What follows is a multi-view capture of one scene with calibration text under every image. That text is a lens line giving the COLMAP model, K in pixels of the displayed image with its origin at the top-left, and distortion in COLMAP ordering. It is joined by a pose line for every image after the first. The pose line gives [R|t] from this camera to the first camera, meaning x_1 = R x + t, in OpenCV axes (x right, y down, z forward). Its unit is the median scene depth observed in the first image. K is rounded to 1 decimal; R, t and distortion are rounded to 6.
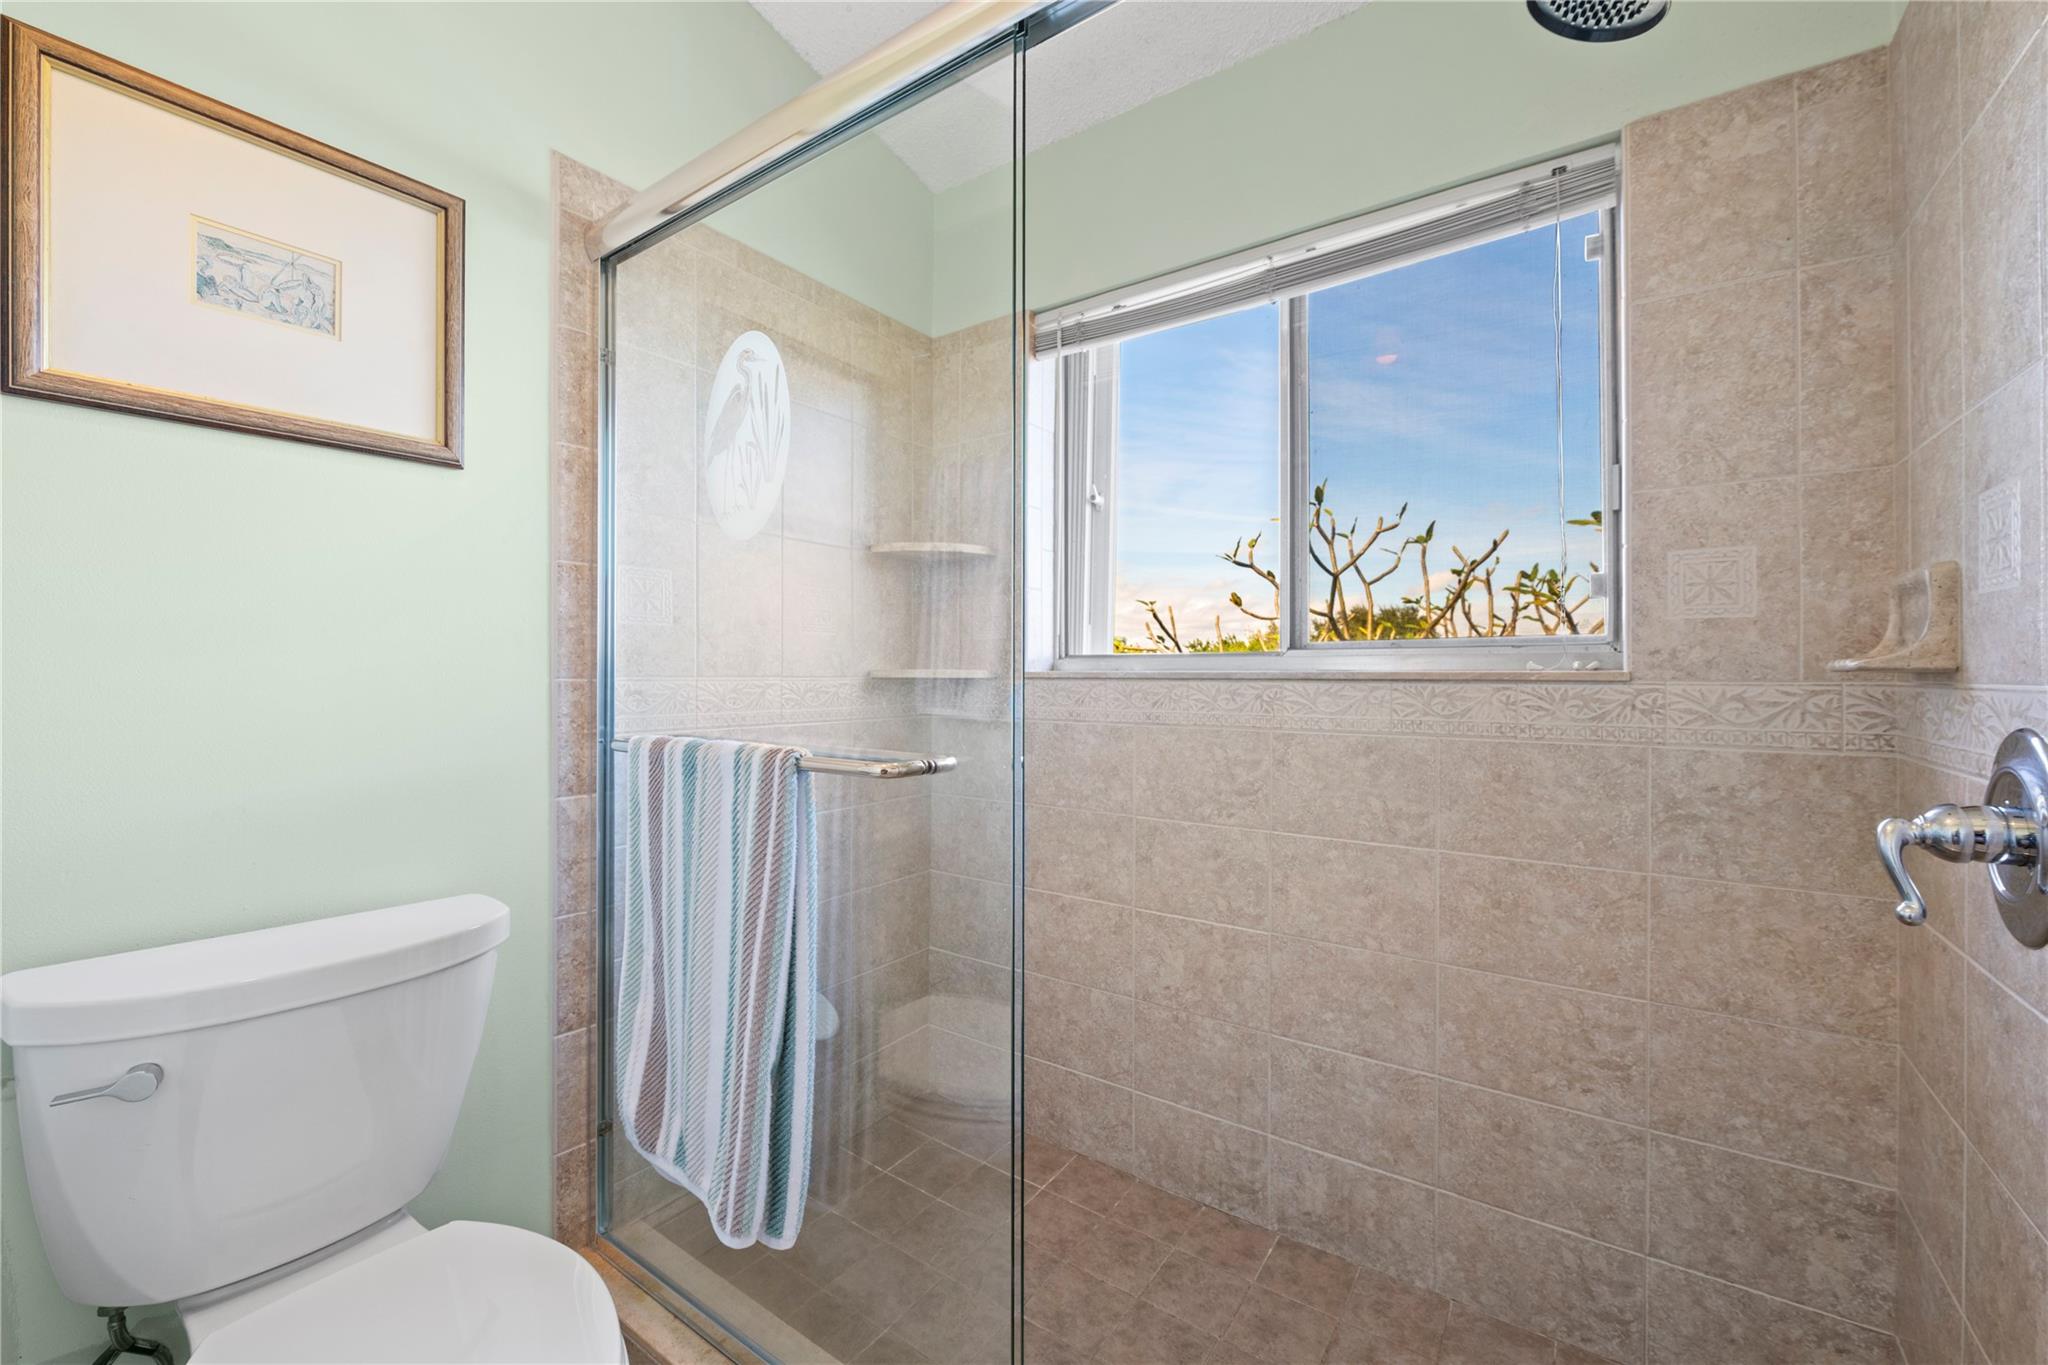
lens RADIAL K [[814.9, 0, 1024.9], [0, 814.9, 679.1], [0, 0, 1]] dist [-0.005543, -0.001617]
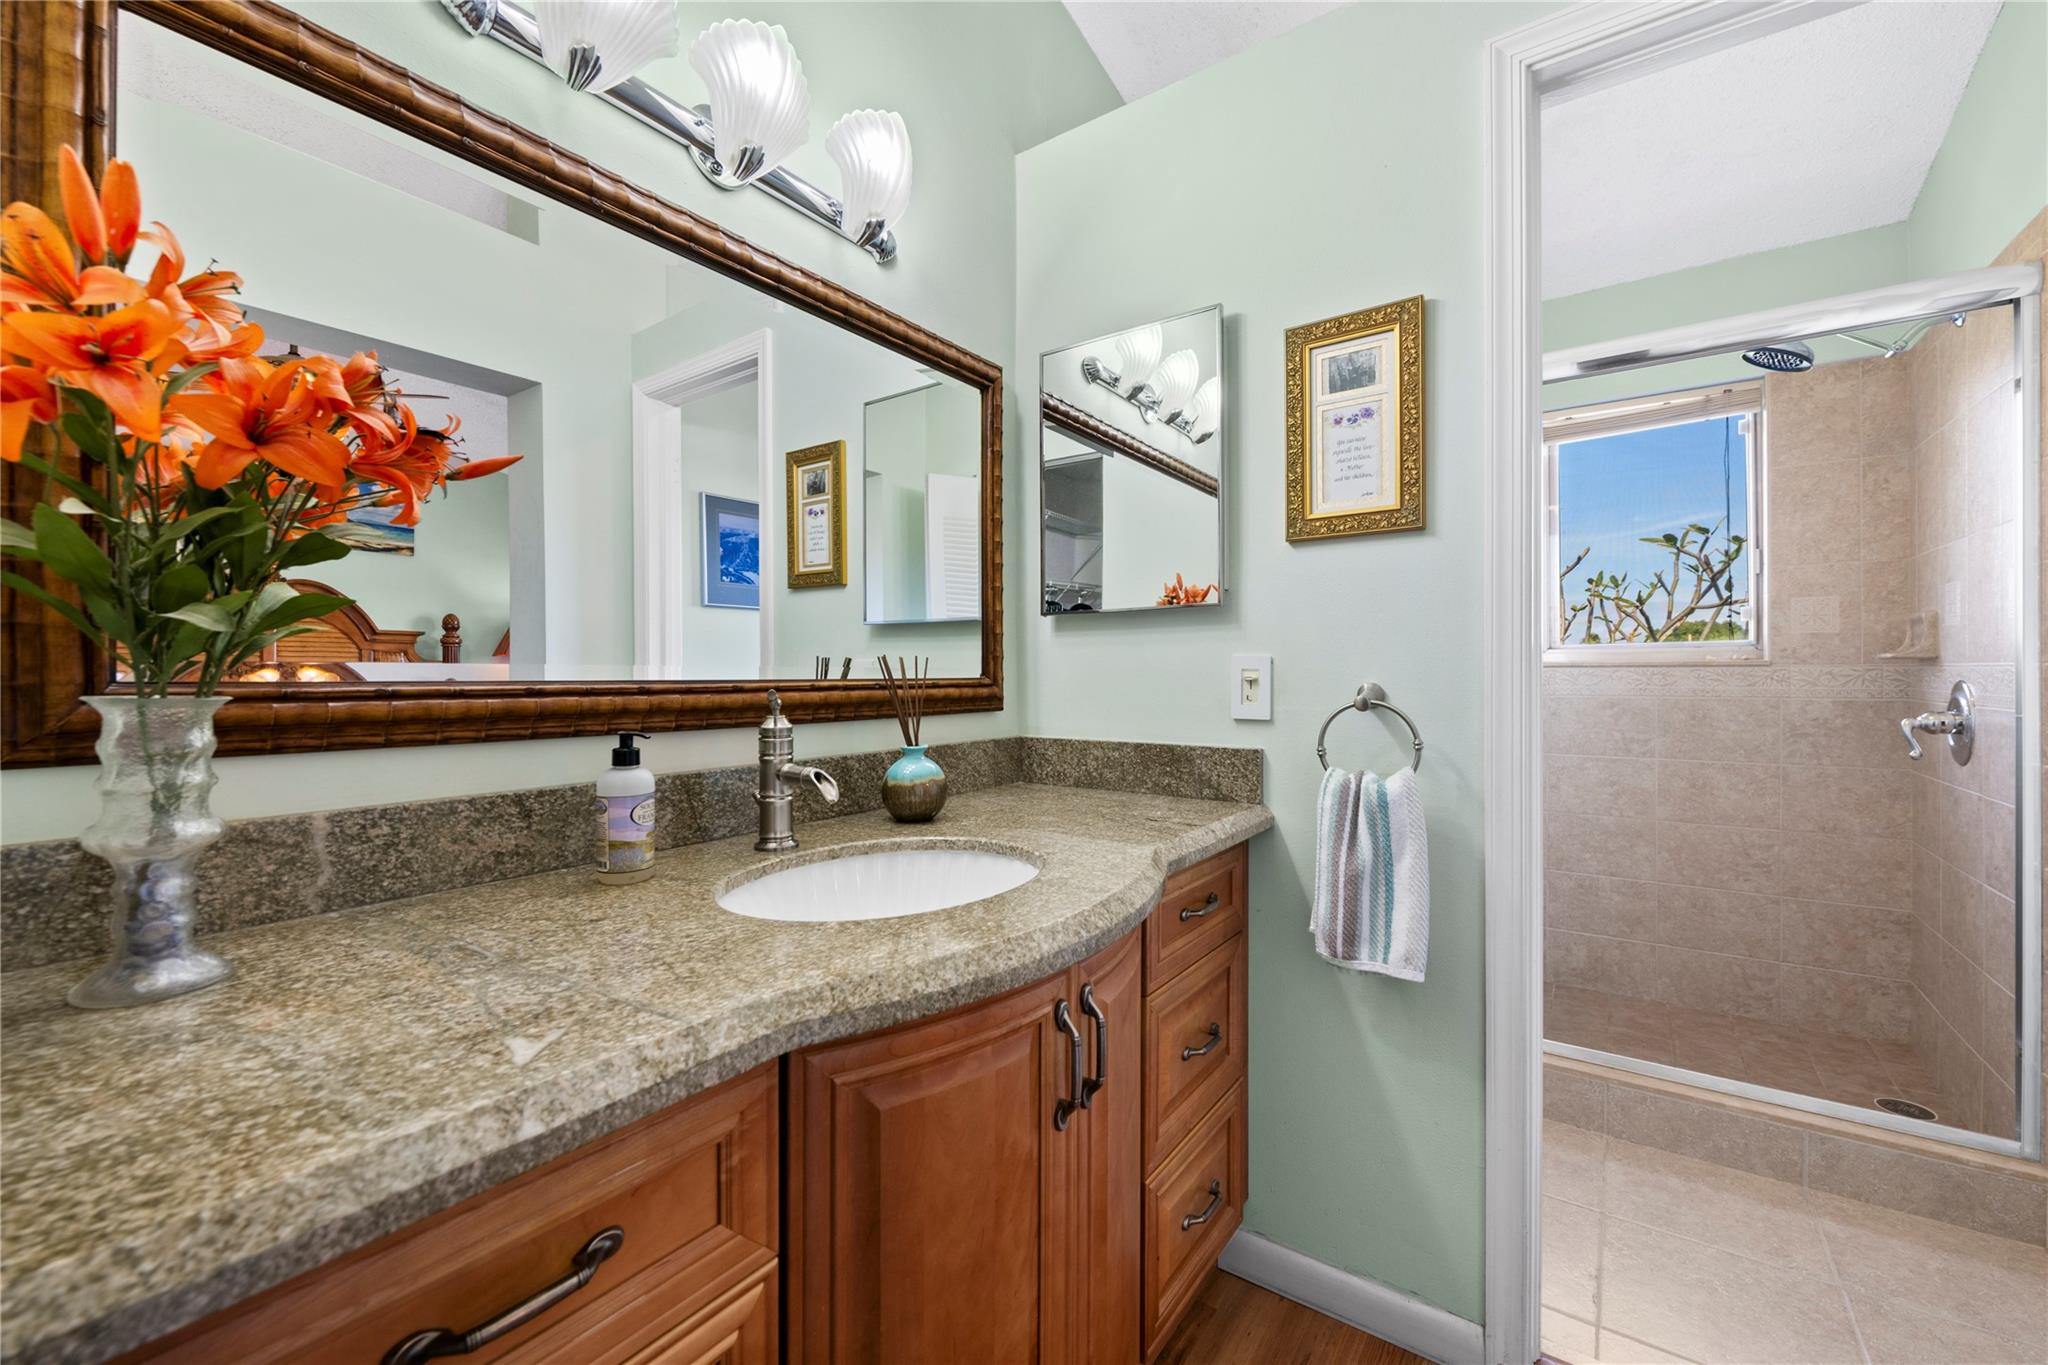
lens RADIAL K [[814.9, 0, 1018.3], [0, 814.9, 679.7], [0, 0, 1]] dist [-0.005543, -0.001617]
pose [[0.999900, -0.005433, -0.013078, -1.057612], [0.005497, 0.999973, 0.004839, 0.019035], [0.013051, -0.004910, 0.999903, -0.985085]]
